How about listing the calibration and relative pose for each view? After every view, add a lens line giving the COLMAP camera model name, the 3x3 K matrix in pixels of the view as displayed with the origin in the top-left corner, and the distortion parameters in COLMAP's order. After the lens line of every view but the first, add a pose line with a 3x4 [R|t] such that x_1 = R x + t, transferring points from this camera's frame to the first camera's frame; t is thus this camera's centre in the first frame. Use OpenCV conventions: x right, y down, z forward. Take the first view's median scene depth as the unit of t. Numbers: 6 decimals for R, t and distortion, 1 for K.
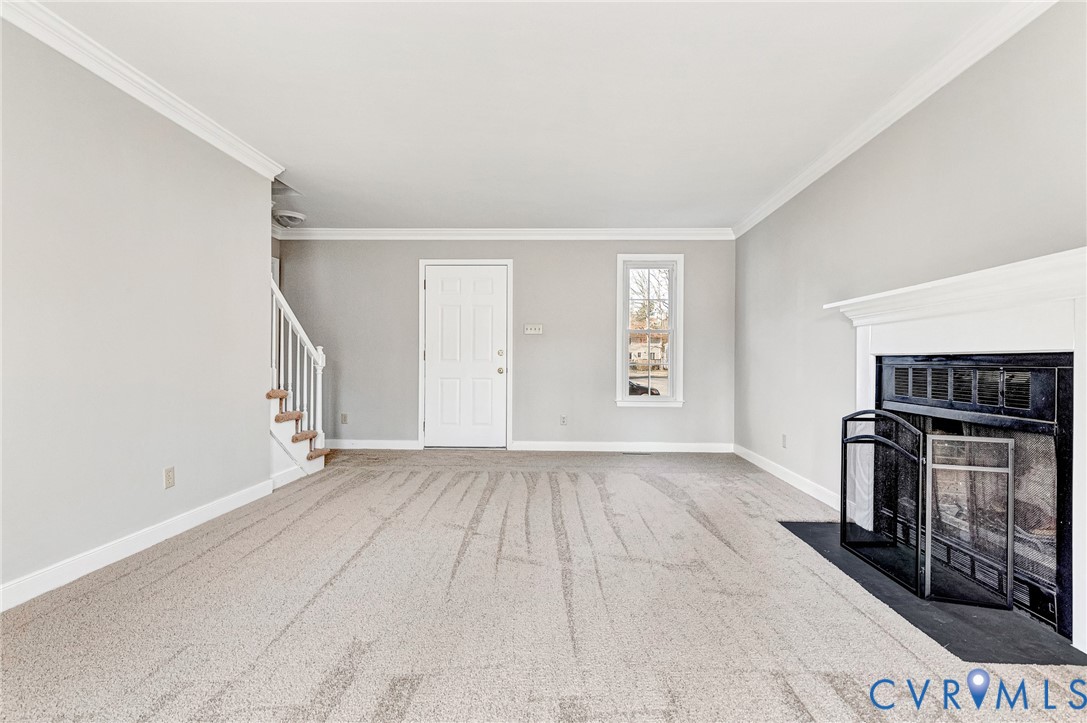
lens RADIAL K [[515.7, 0, 542.5], [0, 515.7, 360.2], [0, 0, 1]] dist [0.003504, -0.000920]
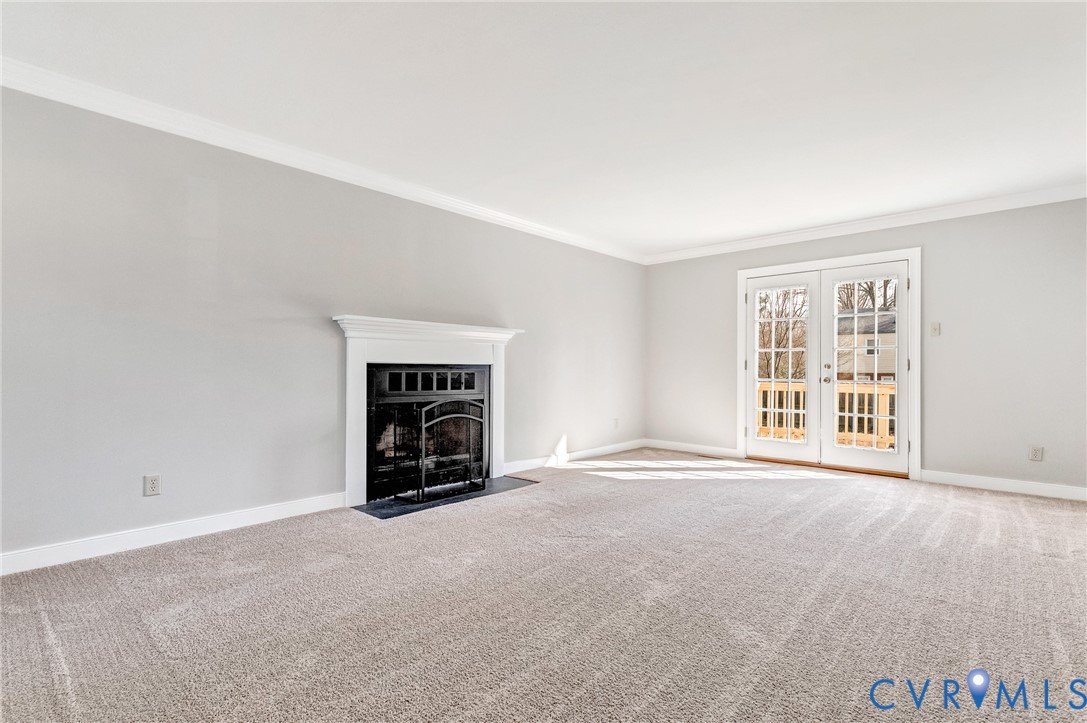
lens RADIAL K [[520.9, 0, 545.5], [0, 520.9, 369.5], [0, 0, 1]] dist [0.004121, -0.000317]
pose [[-0.734585, -0.003643, 0.678507, -0.482548], [-0.004177, 0.999991, 0.000847, 0.003887], [-0.678504, -0.002212, -0.734594, 1.473491]]
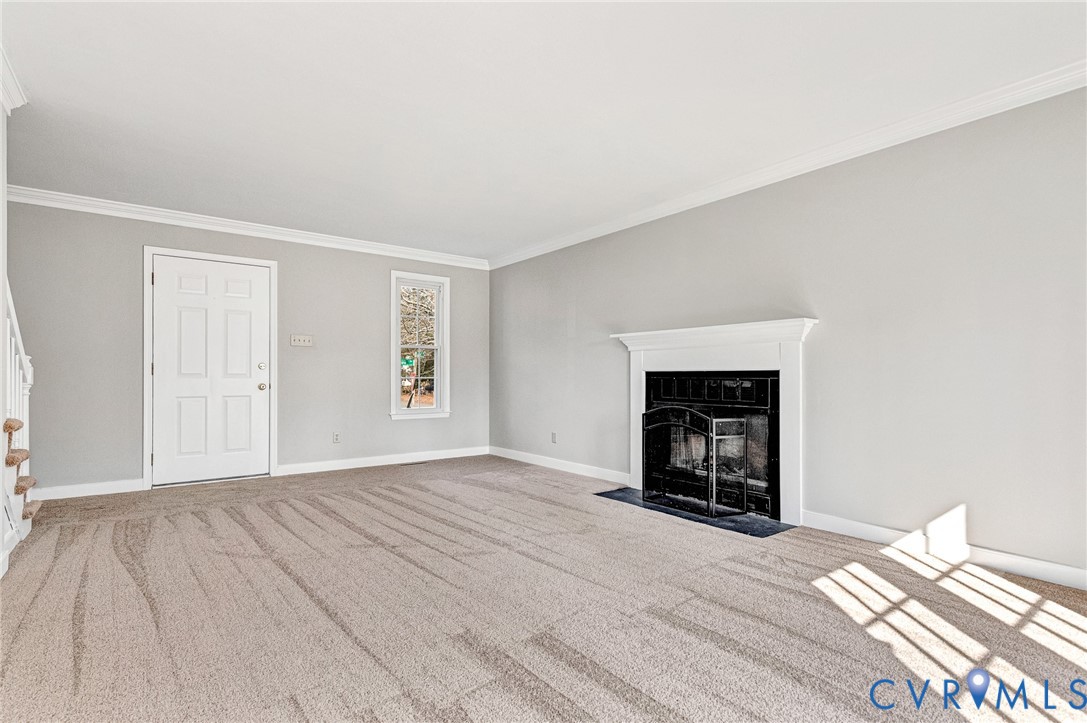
lens RADIAL K [[520.9, 0, 545.5], [0, 520.9, 369.5], [0, 0, 1]] dist [0.004121, -0.000317]
pose [[0.780770, 0.004178, 0.624804, -0.461599], [0.000855, 0.999970, -0.007755, -0.002441], [-0.624818, 0.006589, 0.780743, 0.011634]]
